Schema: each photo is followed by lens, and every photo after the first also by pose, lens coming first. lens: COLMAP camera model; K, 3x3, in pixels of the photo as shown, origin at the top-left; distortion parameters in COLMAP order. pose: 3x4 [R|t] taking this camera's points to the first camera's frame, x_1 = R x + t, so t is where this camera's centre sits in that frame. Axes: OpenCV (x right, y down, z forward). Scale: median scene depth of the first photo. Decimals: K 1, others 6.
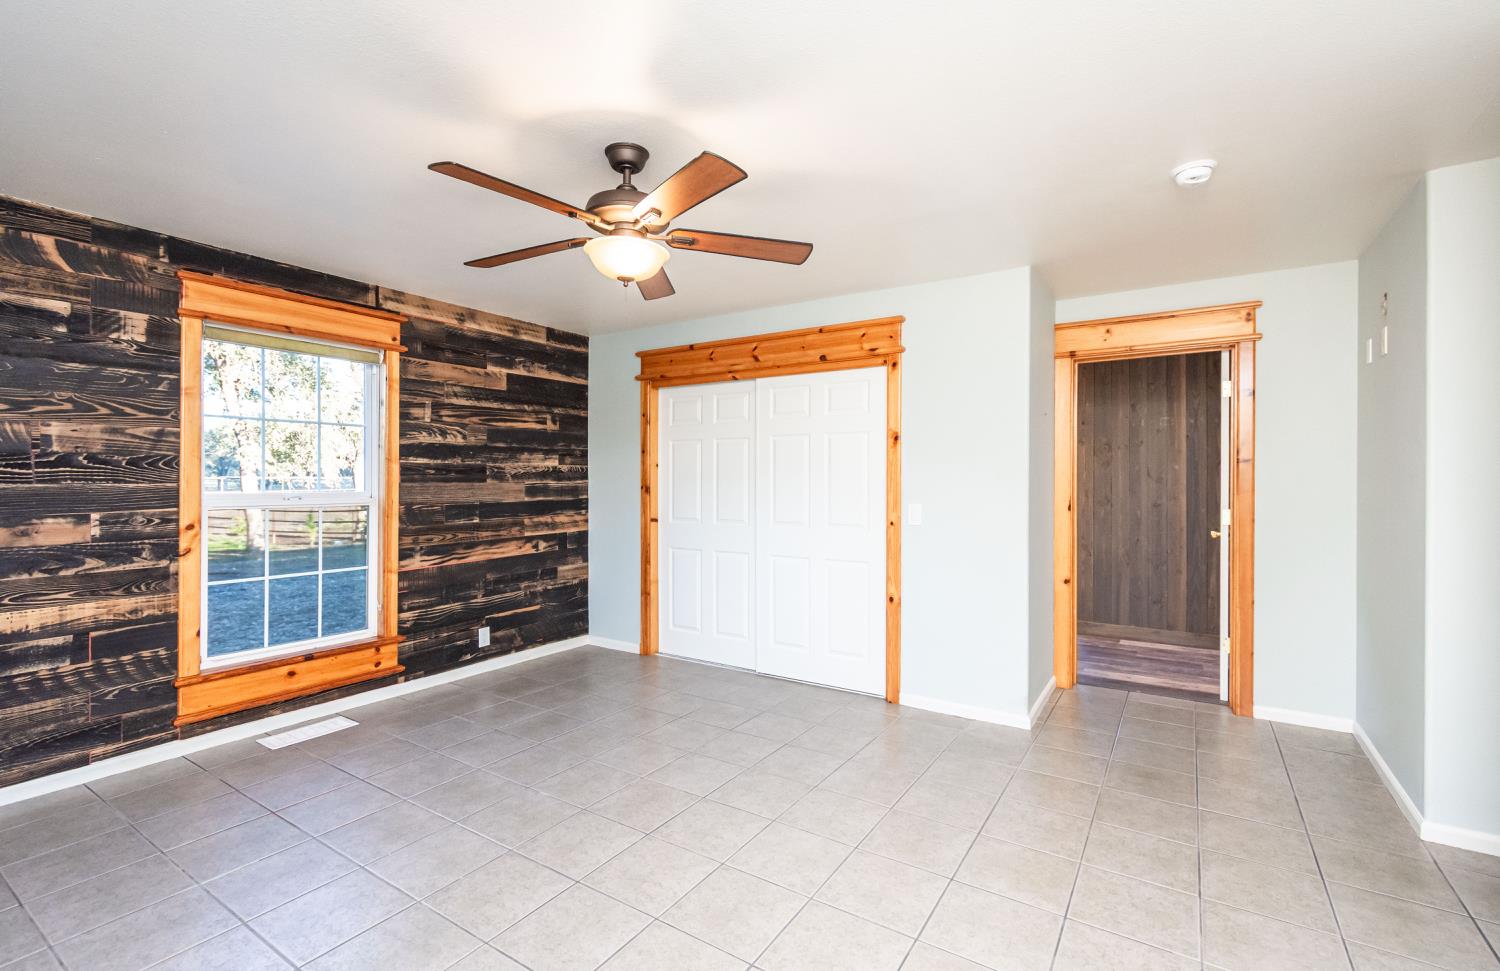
lens RADIAL K [[664.9, 0, 754.1], [0, 664.9, 481.3], [0, 0, 1]] dist [0.001648, 0.000041]
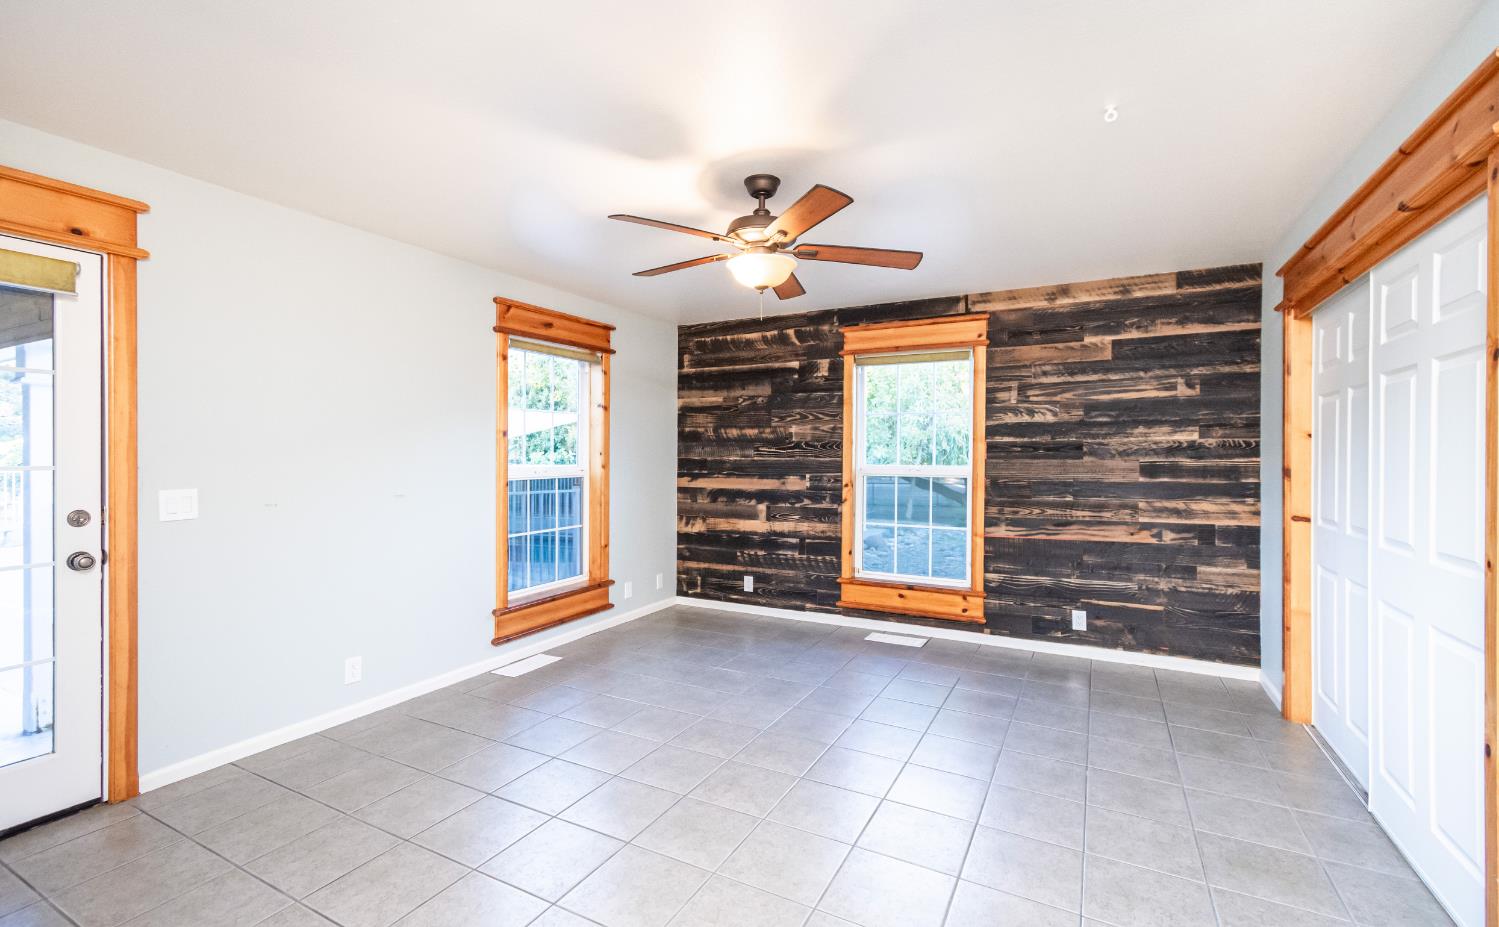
lens RADIAL K [[650.8, 0, 751.4], [0, 650.8, 454.1], [0, 0, 1]] dist [-0.001964, -0.000225]
pose [[0.083997, -0.001268, -0.996465, 0.549918], [-0.005547, 0.999983, -0.001740, -0.002204], [0.996451, 0.005673, 0.083988, 0.499306]]
